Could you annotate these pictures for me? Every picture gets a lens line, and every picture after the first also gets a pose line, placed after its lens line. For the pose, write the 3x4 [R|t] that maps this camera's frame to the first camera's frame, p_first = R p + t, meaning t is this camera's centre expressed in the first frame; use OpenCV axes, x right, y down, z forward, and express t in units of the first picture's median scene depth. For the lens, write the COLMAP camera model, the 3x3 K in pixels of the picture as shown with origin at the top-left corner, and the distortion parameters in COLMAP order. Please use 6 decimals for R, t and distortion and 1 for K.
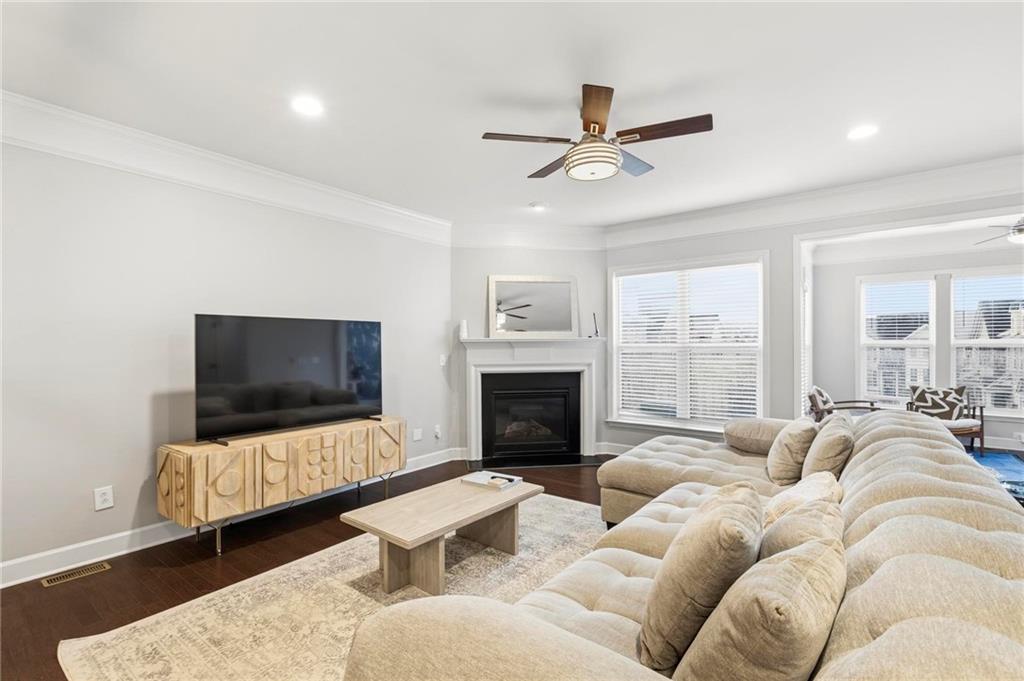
lens RADIAL K [[462.5, 0, 511.6], [0, 462.5, 343.9], [0, 0, 1]] dist [0.002696, 0.000189]
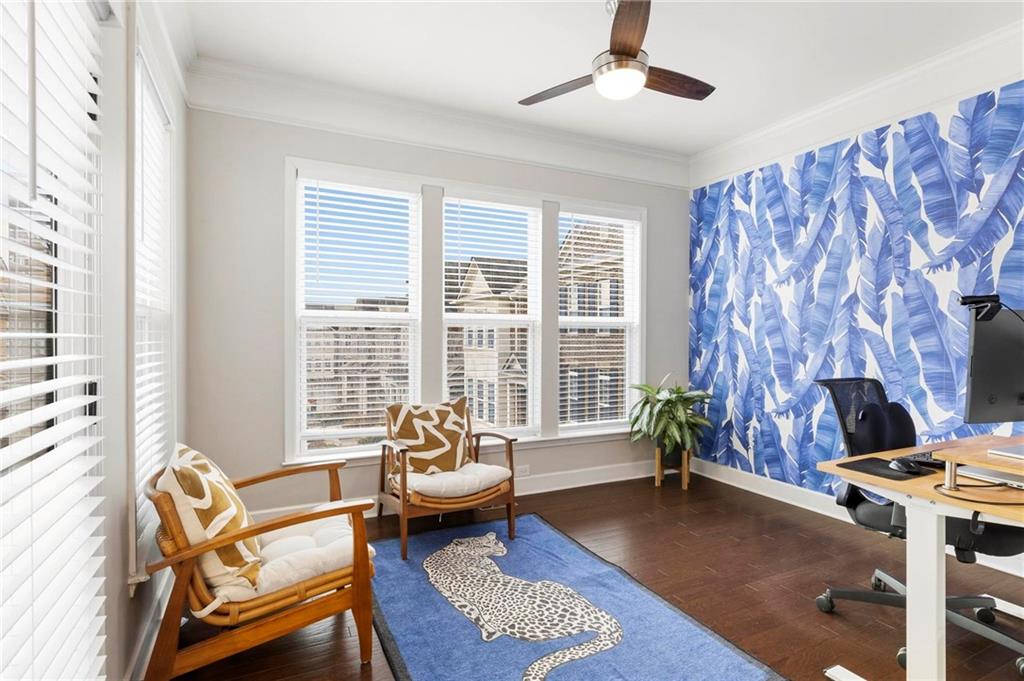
lens RADIAL K [[506.8, 0, 512.3], [0, 506.8, 336.6], [0, 0, 1]] dist [0.000949, 0.000011]
pose [[0.449830, -0.002165, 0.893112, 0.476836], [-0.006246, 0.999965, 0.005570, 0.017191], [-0.893093, -0.008084, 0.449800, 0.686188]]
